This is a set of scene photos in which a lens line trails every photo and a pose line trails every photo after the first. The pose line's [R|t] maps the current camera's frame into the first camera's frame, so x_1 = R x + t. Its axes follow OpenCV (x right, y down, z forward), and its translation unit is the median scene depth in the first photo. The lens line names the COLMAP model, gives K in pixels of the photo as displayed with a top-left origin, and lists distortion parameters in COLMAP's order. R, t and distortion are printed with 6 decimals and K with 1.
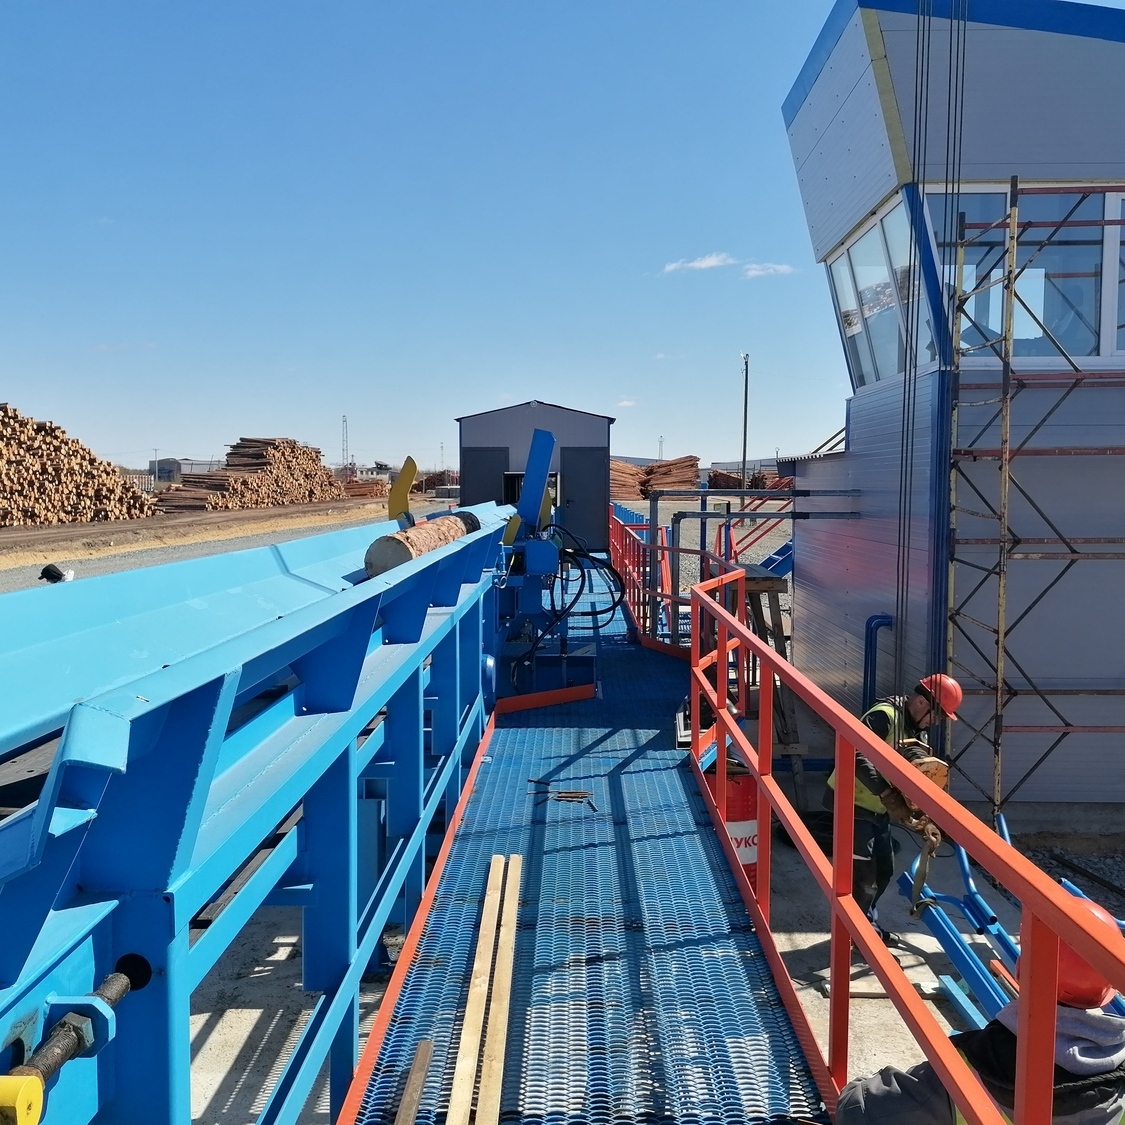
lens RADIAL K [[1083.9, 0, 561.0], [0, 1083.9, 560.5], [0, 0, 1]] dist [0.062928, 0.000000]
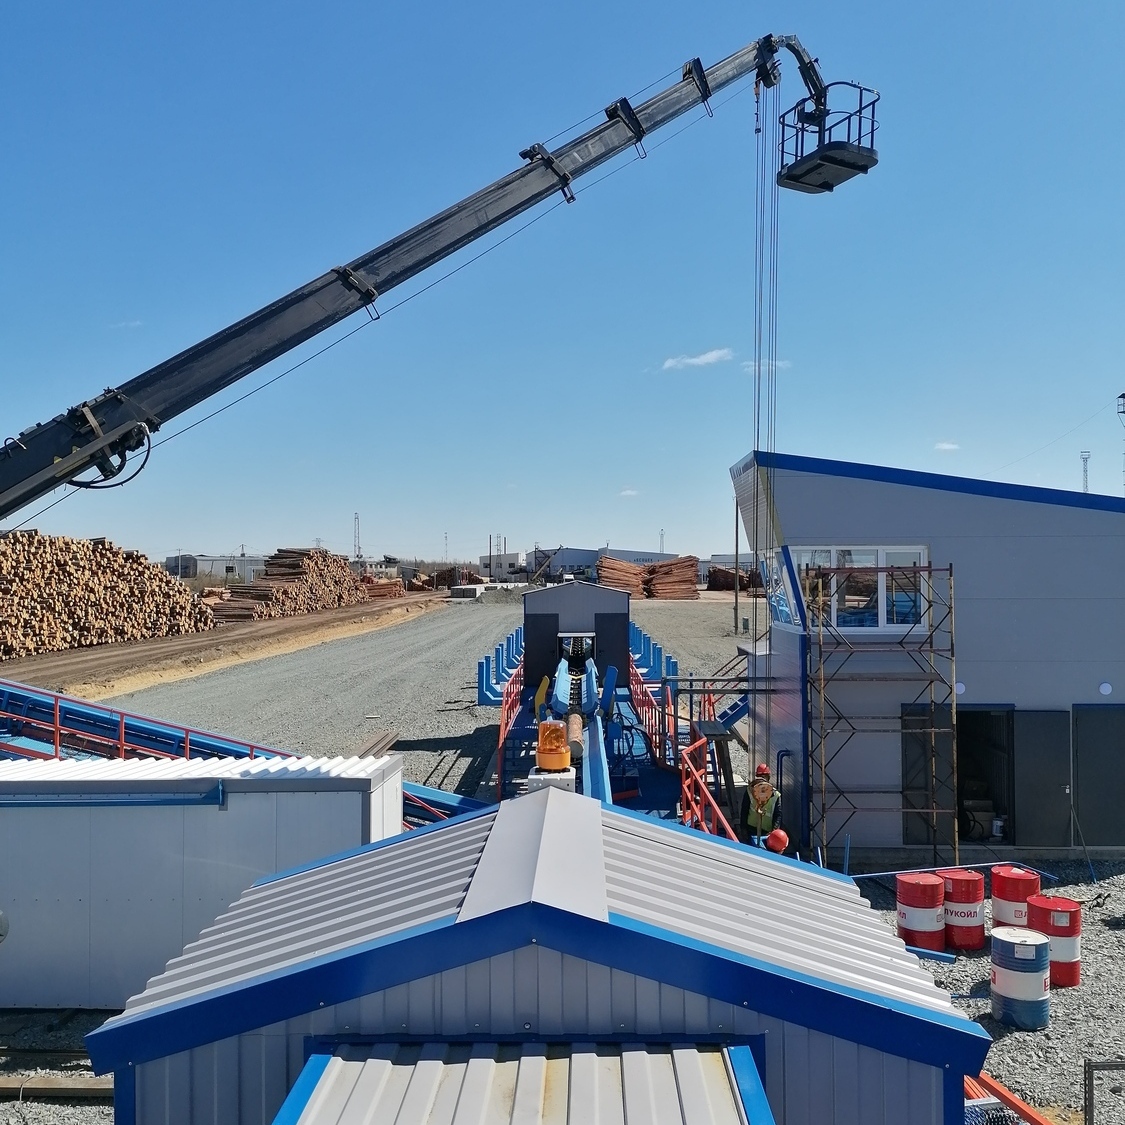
lens RADIAL K [[1083.9, 0, 563.4], [0, 1083.9, 570.5], [0, 0, 1]] dist [0.062928, 0.000000]
pose [[0.999988, -0.004851, 0.000725, -0.014696], [0.004890, 0.997480, -0.070778, -0.020991], [-0.000380, 0.070780, 0.997492, -0.147541]]
